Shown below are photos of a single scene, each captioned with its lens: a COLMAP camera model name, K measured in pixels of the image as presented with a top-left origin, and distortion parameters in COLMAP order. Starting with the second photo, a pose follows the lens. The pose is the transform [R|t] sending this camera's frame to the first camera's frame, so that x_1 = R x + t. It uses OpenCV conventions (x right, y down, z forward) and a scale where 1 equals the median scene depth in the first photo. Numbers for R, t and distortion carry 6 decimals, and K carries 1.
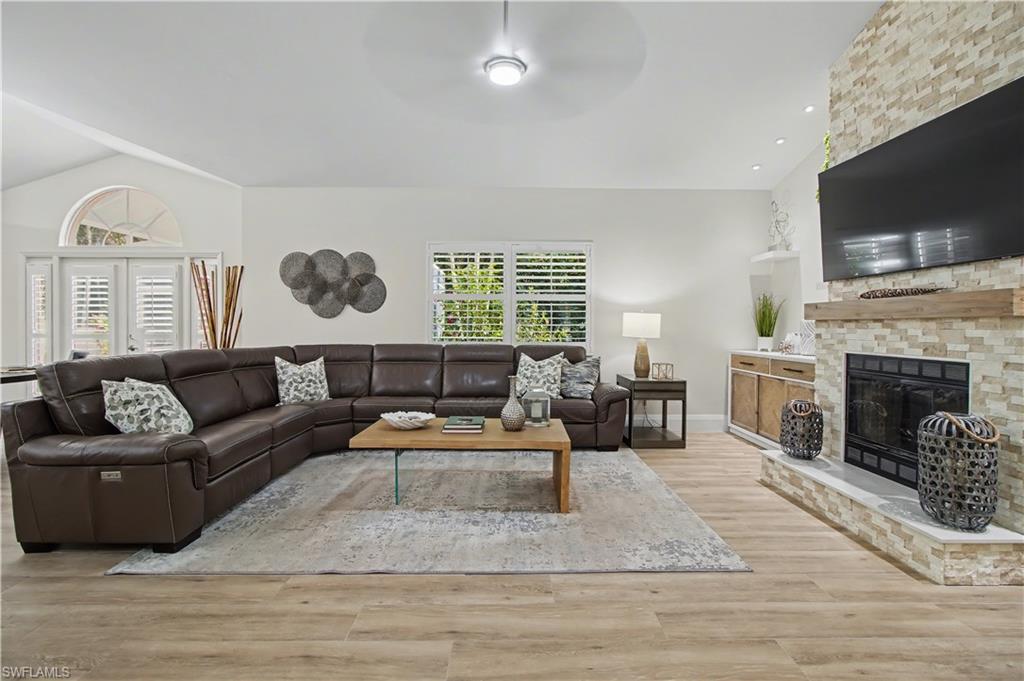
lens RADIAL K [[491.4, 0, 519.0], [0, 491.4, 337.1], [0, 0, 1]] dist [-0.006138, 0.006869]
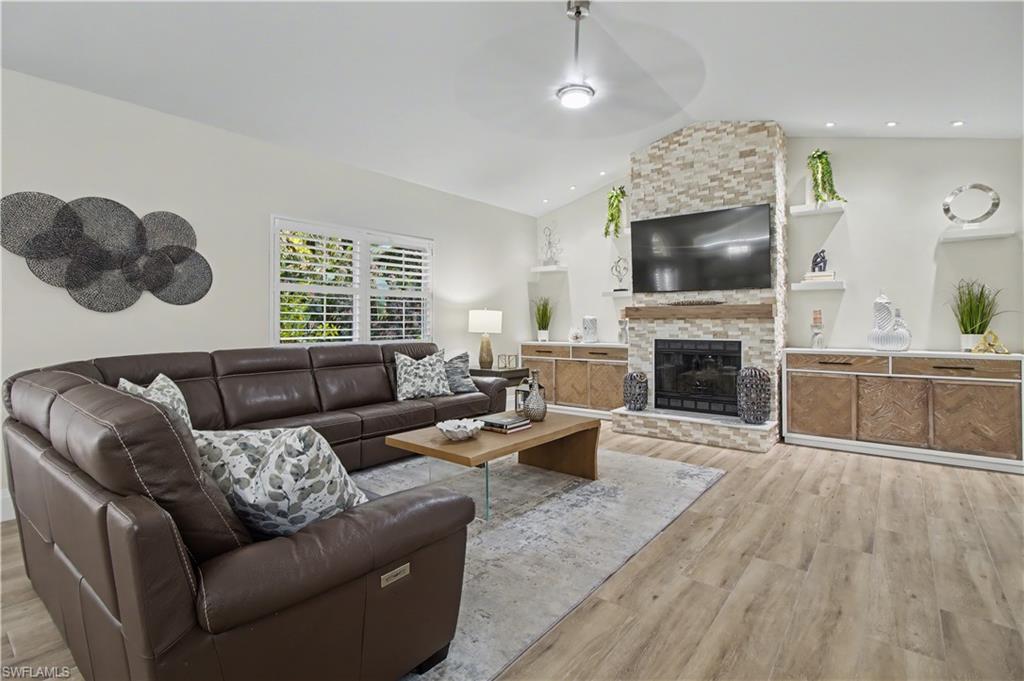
lens RADIAL K [[491.4, 0, 519.2], [0, 491.4, 327.6], [0, 0, 1]] dist [-0.006138, 0.006869]
pose [[0.621879, -0.012870, 0.783008, -0.911616], [0.021254, 0.999774, -0.000448, -0.014555], [-0.782825, 0.016921, 0.622012, 0.377999]]
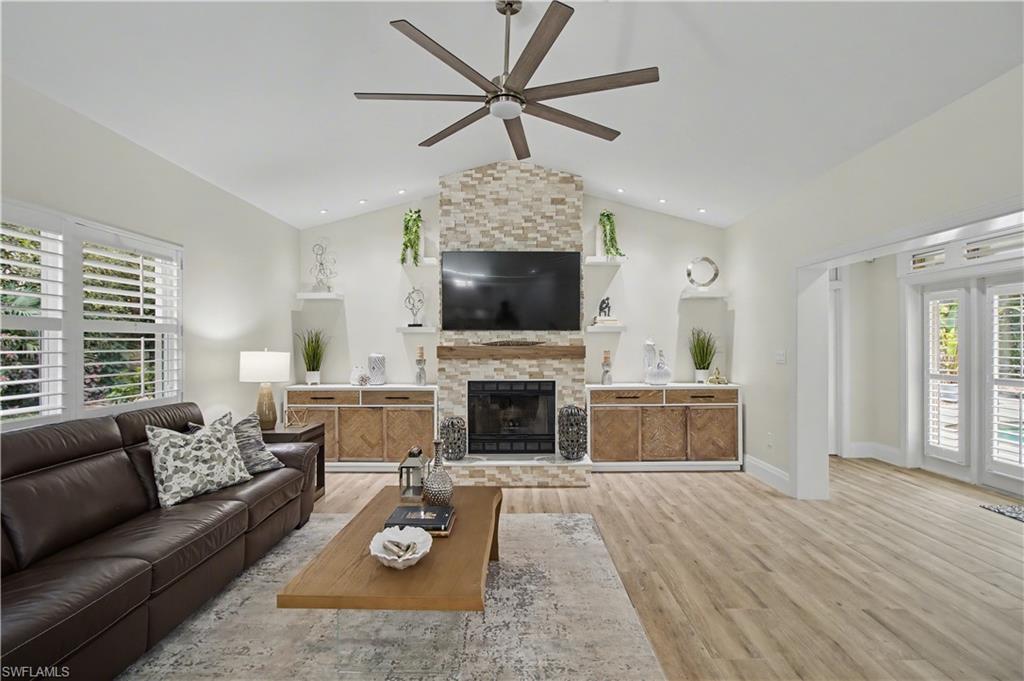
lens RADIAL K [[491.4, 0, 514.7], [0, 491.4, 348.6], [0, 0, 1]] dist [-0.006138, 0.006869]
pose [[0.012930, -0.013857, 0.999820, -0.878195], [0.023642, 0.999629, 0.013548, -0.087166], [-0.999637, 0.023463, 0.013253, 0.899334]]
